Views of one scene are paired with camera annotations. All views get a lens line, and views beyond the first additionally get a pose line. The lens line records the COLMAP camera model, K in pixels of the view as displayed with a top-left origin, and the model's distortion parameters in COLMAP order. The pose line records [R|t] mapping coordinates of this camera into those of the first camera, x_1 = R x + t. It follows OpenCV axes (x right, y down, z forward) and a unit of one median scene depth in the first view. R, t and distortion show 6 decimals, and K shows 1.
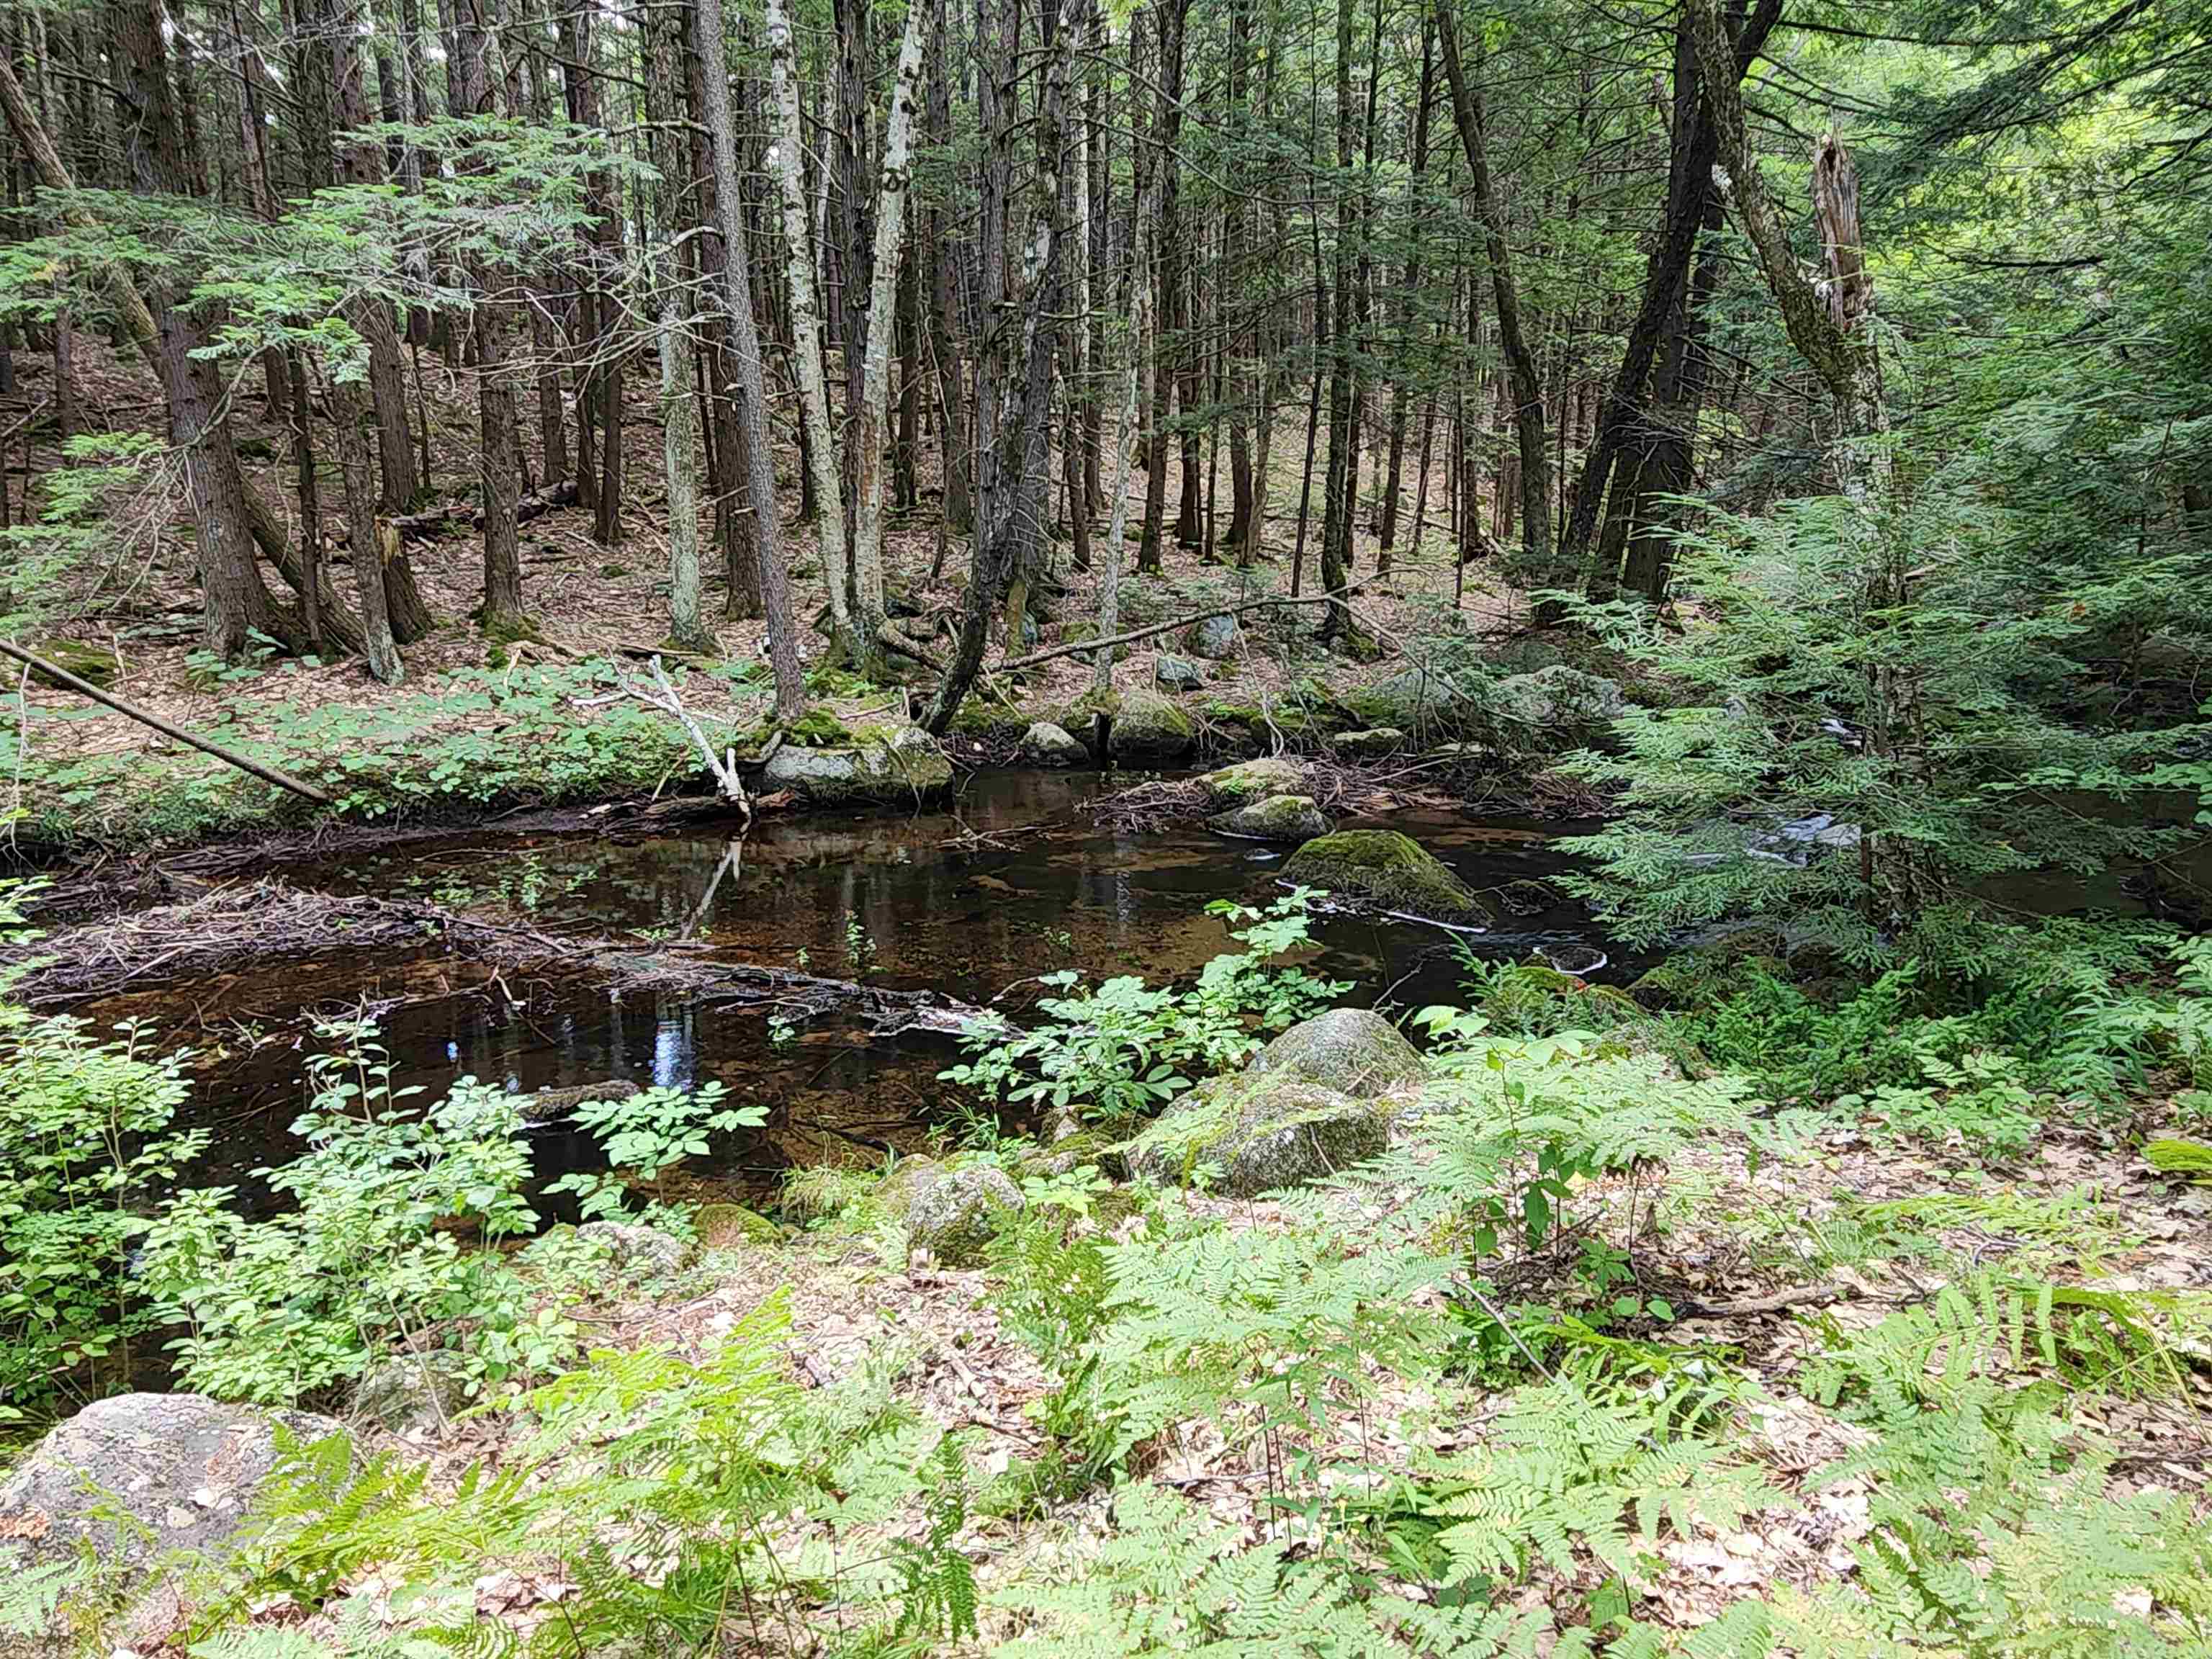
lens RADIAL K [[1509.6, 0, 1074.9], [0, 1509.6, 818.2], [0, 0, 1]] dist [0.003515, -0.002785]
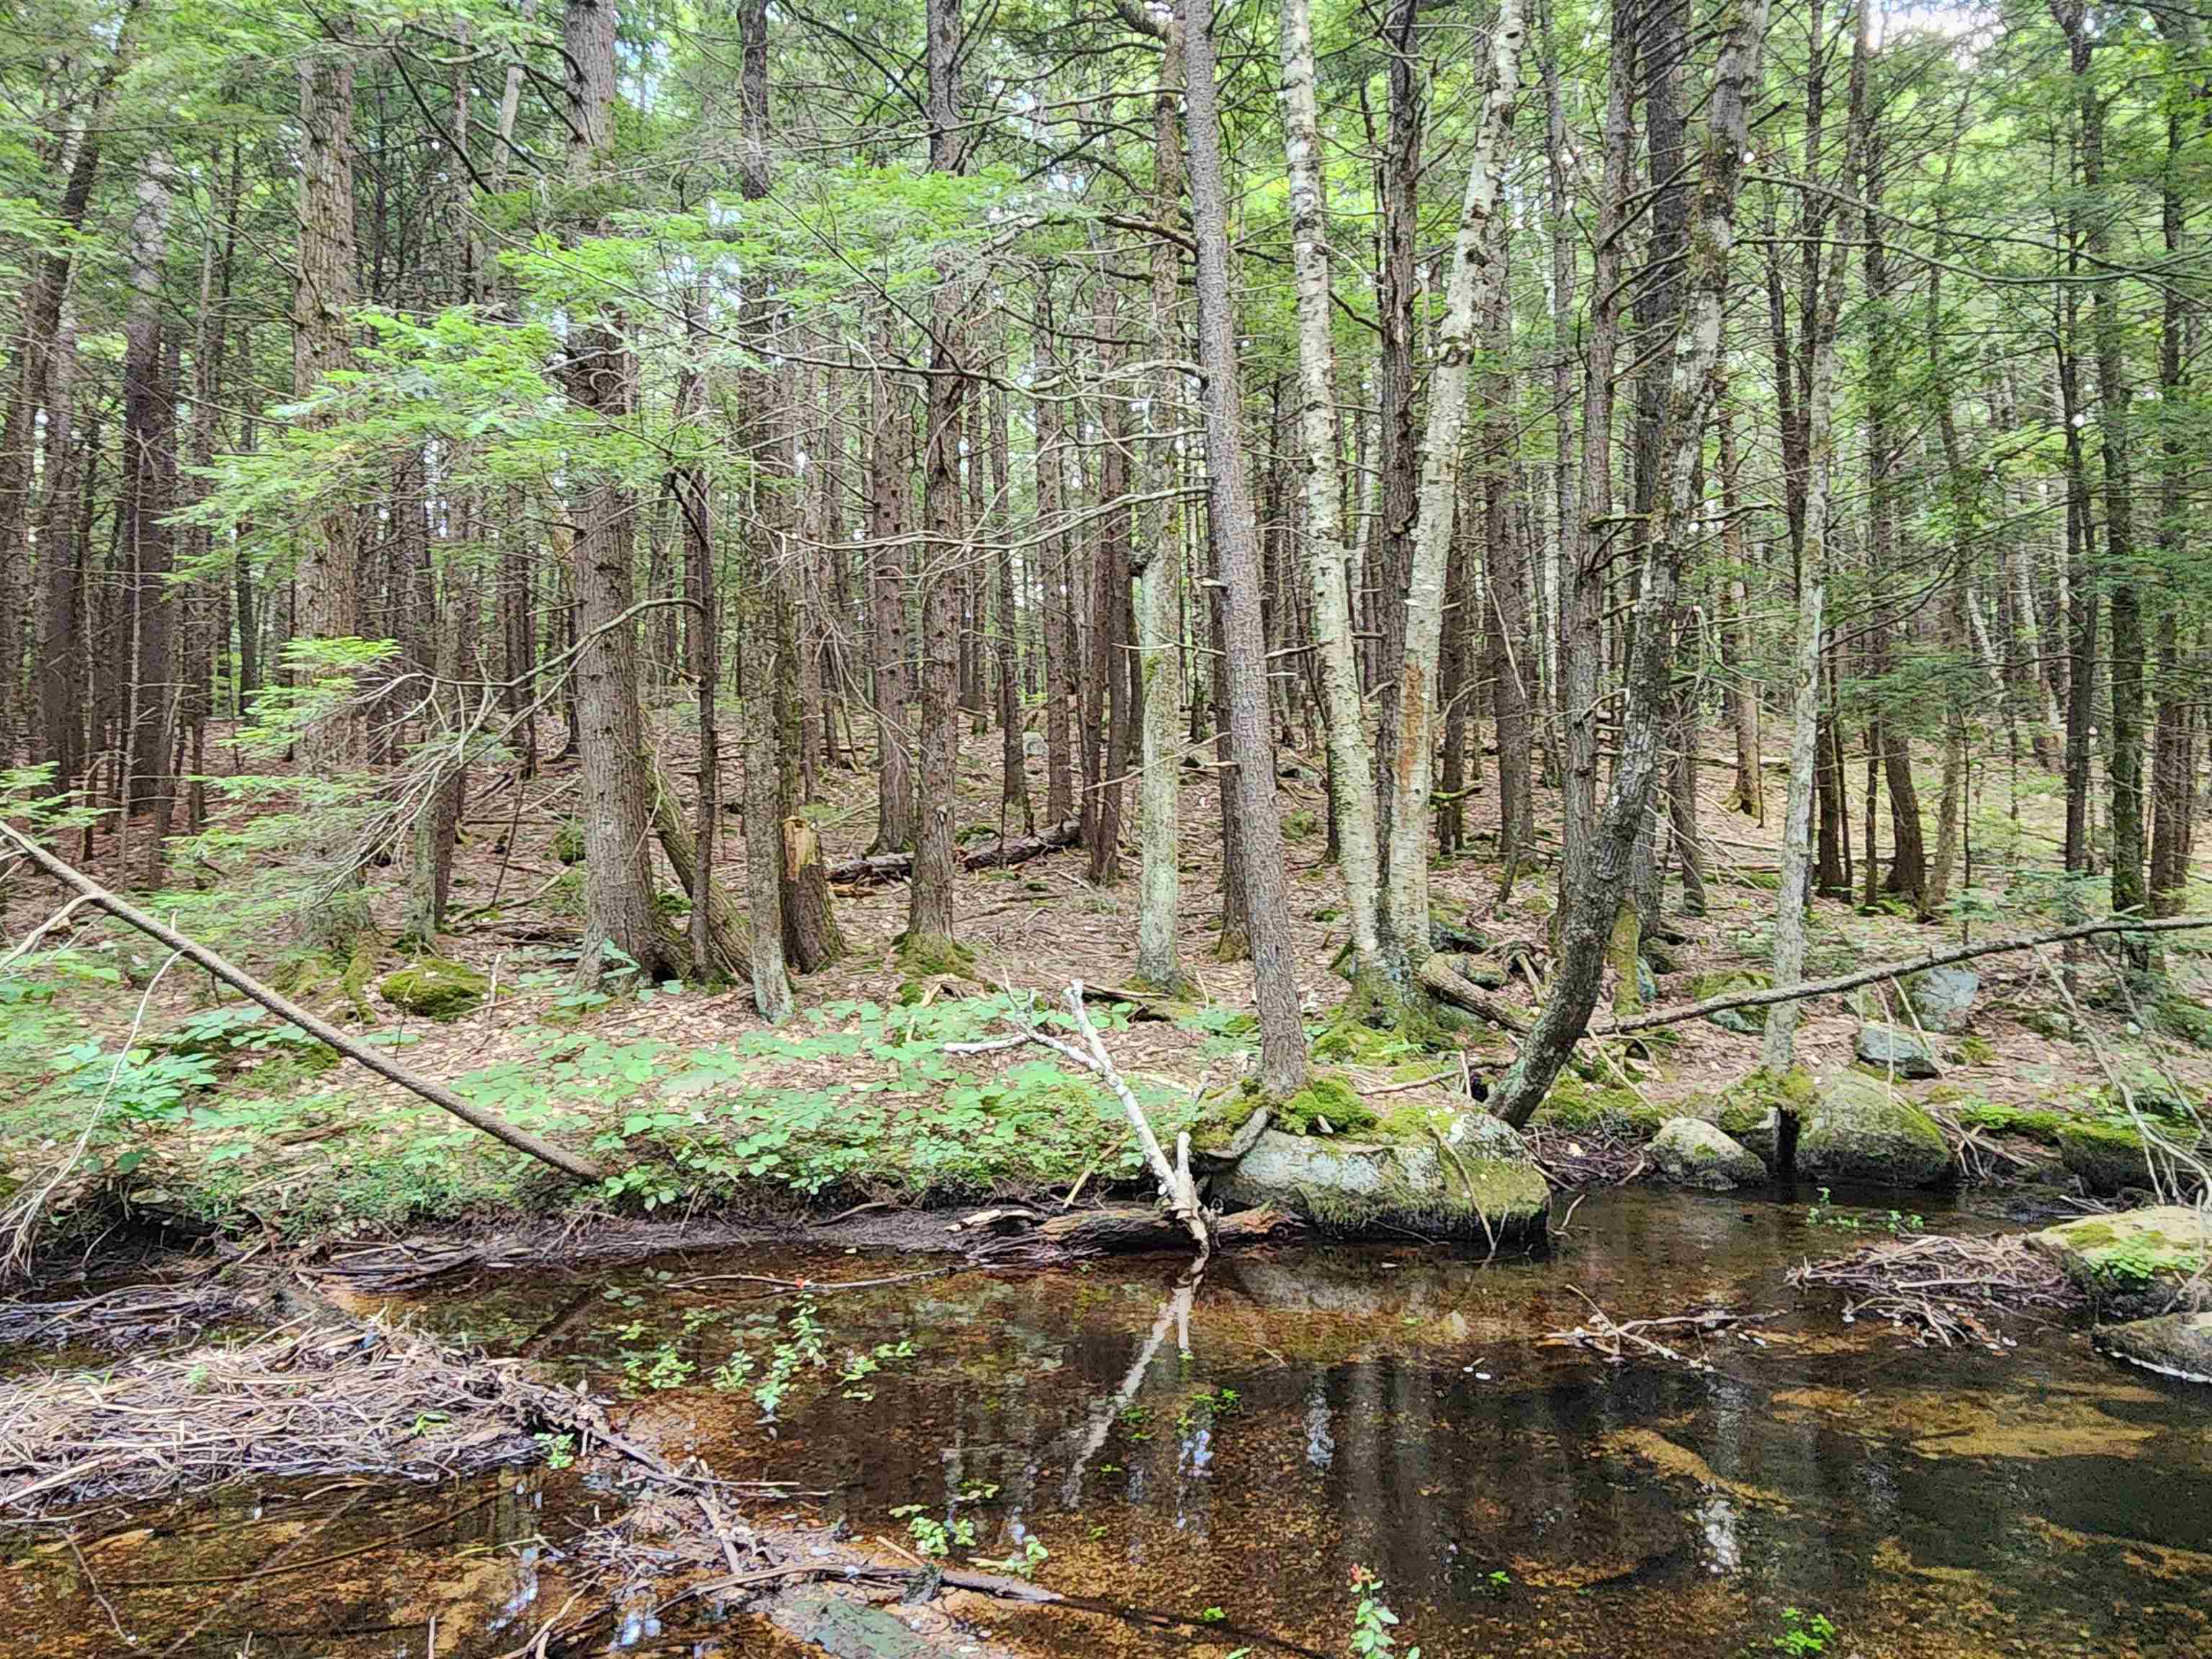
lens RADIAL K [[1509.6, 0, 1074.9], [0, 1509.6, 818.2], [0, 0, 1]] dist [0.003515, -0.002785]
pose [[0.940630, -0.015793, -0.339067, -0.047474], [-0.069898, 0.968496, -0.239019, -0.016504], [0.332159, 0.248529, 0.909892, 0.325121]]
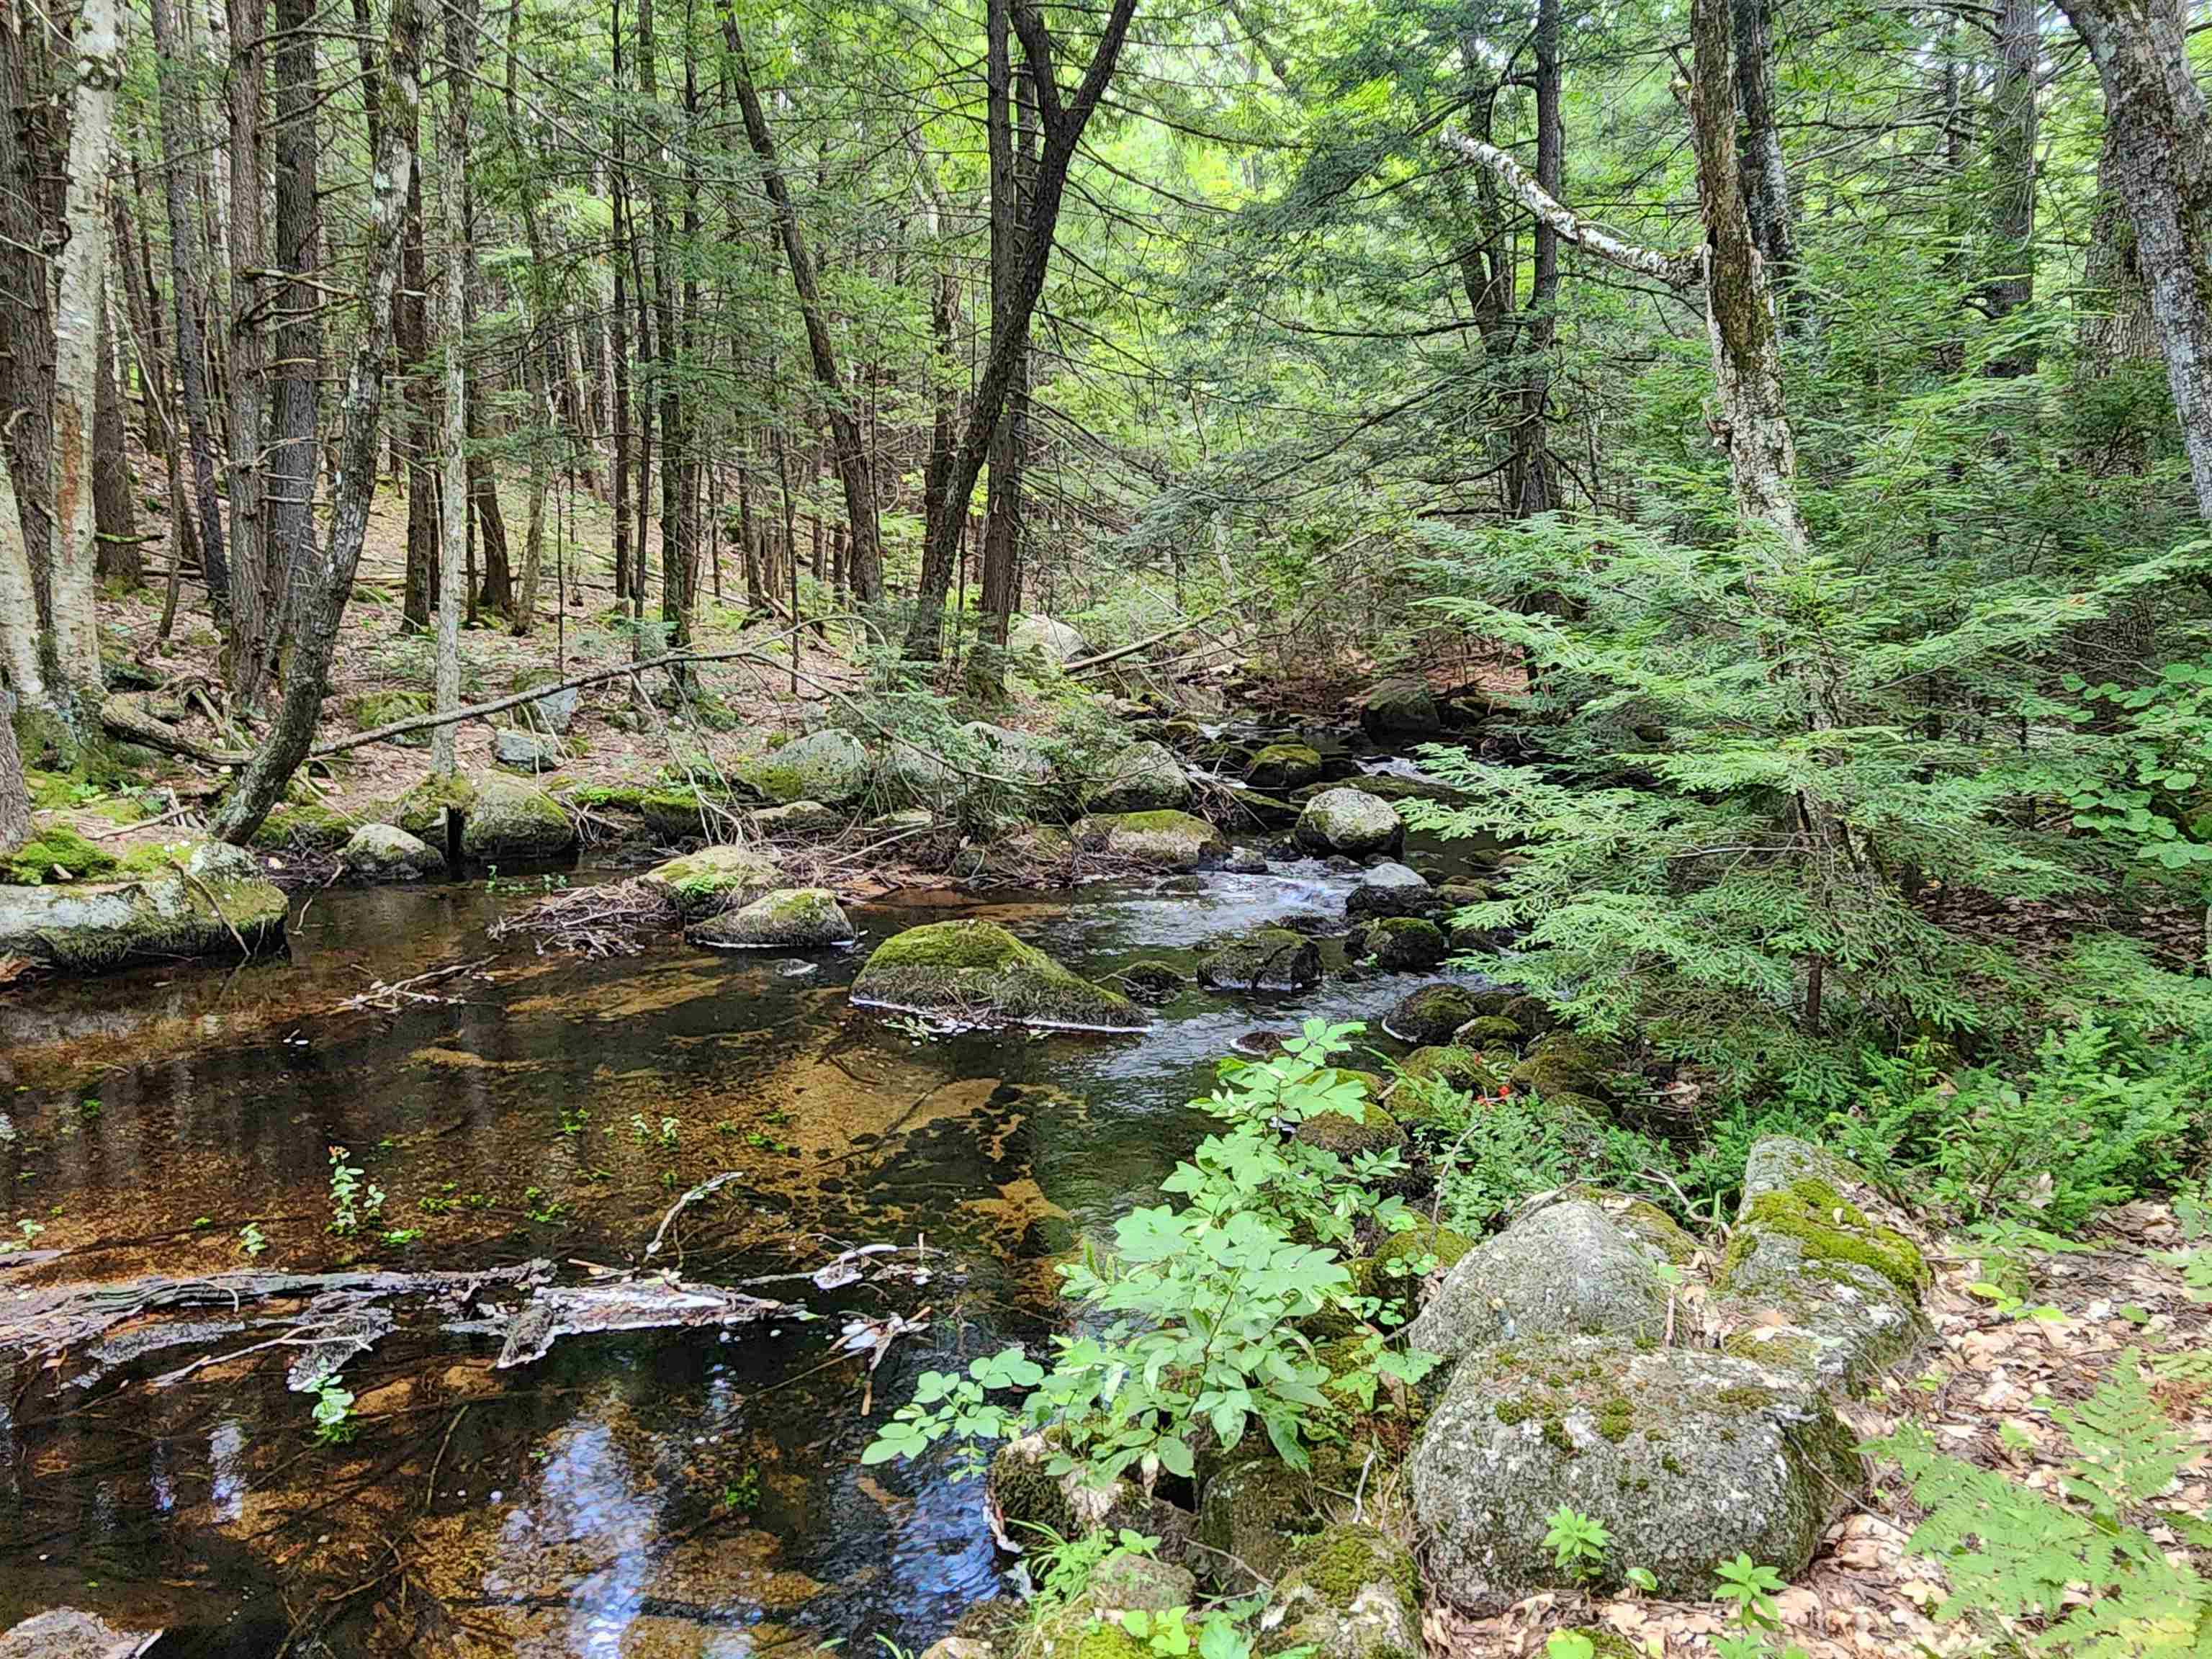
lens RADIAL K [[1509.6, 0, 1074.9], [0, 1509.6, 818.2], [0, 0, 1]] dist [0.003515, -0.002785]
pose [[0.856574, -0.071172, 0.511093, -0.112380], [0.096307, 0.995090, -0.022837, -0.015949], [-0.506958, 0.068783, 0.859222, 0.182512]]
